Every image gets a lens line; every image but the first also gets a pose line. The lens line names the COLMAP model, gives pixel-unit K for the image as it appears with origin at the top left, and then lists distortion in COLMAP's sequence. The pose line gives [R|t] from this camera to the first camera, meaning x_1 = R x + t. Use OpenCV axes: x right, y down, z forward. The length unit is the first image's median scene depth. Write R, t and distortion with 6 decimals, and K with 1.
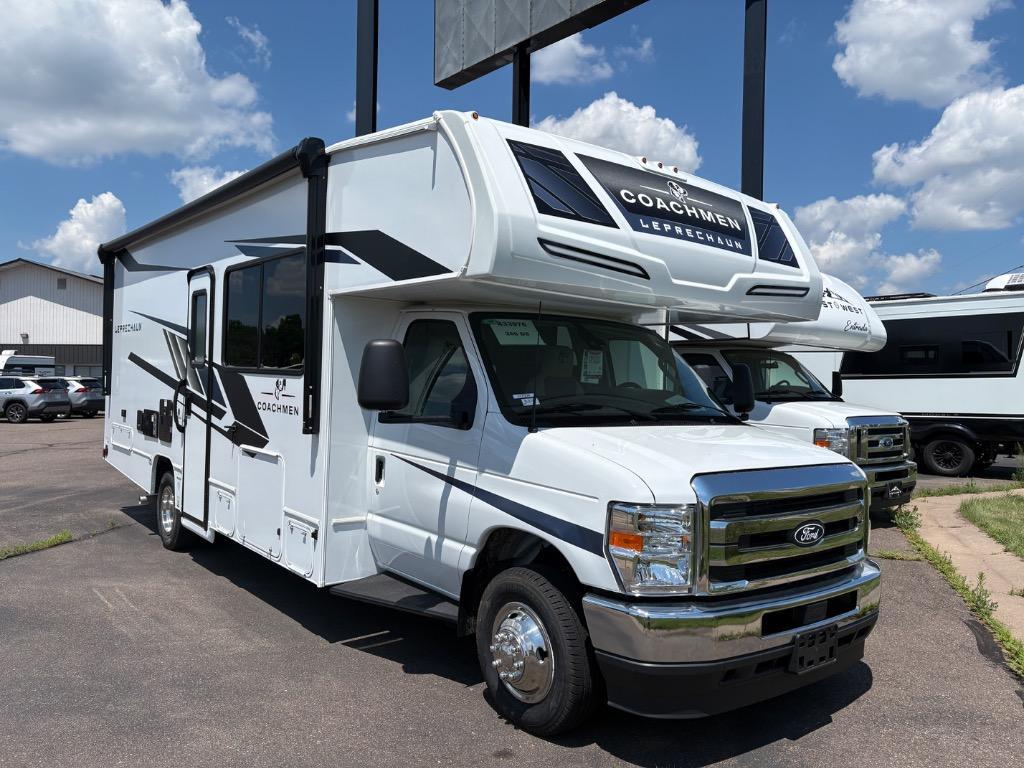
lens RADIAL K [[778.0, 0, 511.1], [0, 778.0, 352.5], [0, 0, 1]] dist [0.042504, 0.000641]
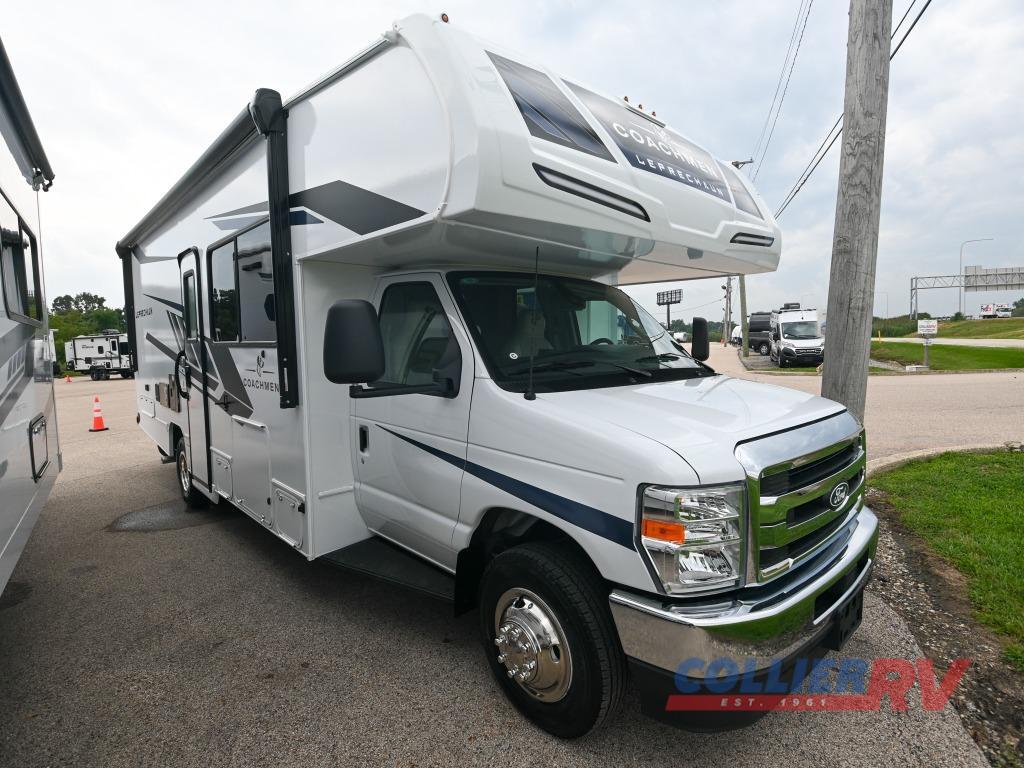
lens RADIAL K [[555.5, 0, 511.2], [0, 555.5, 358.7], [0, 0, 1]] dist [-0.004694, -0.000383]
pose [[0.996231, -0.050405, 0.070593, -0.031060], [0.045449, 0.996502, 0.070137, 0.010448], [-0.073881, -0.066664, 0.995036, 0.330585]]
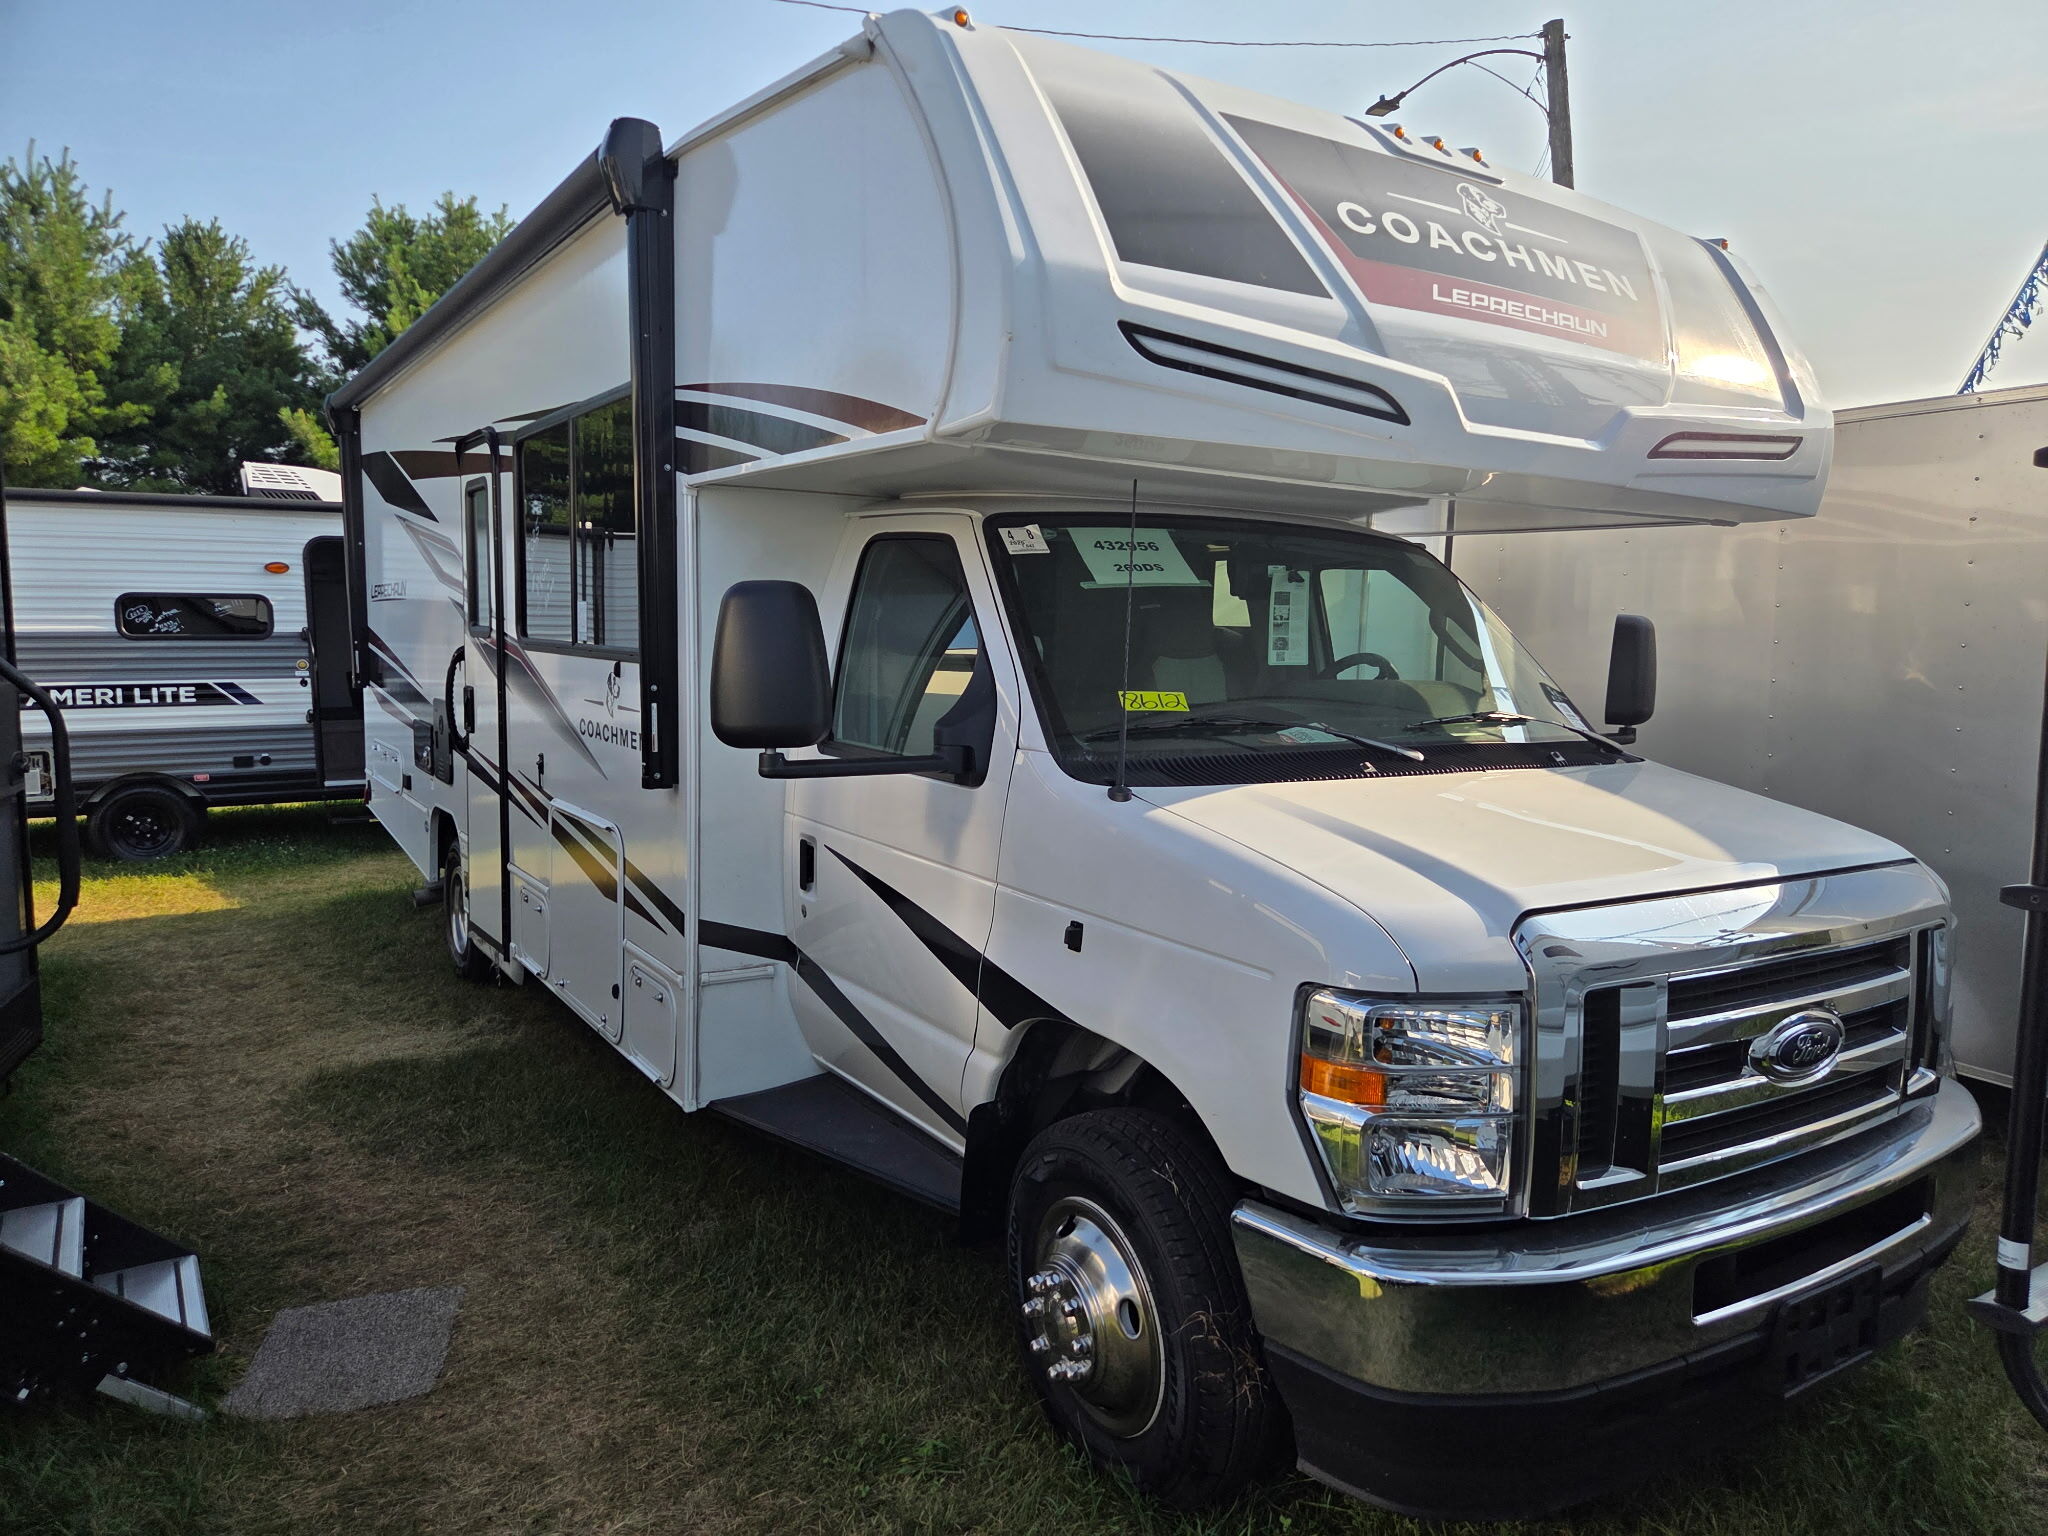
lens RADIAL K [[1428.6, 0, 1036.4], [0, 1428.6, 701.8], [0, 0, 1]] dist [0.034981, -0.003313]
pose [[0.996050, -0.007512, -0.088474, 0.044294], [0.014499, 0.996801, 0.078596, -0.009284], [0.087601, -0.079569, 0.992973, 0.205012]]
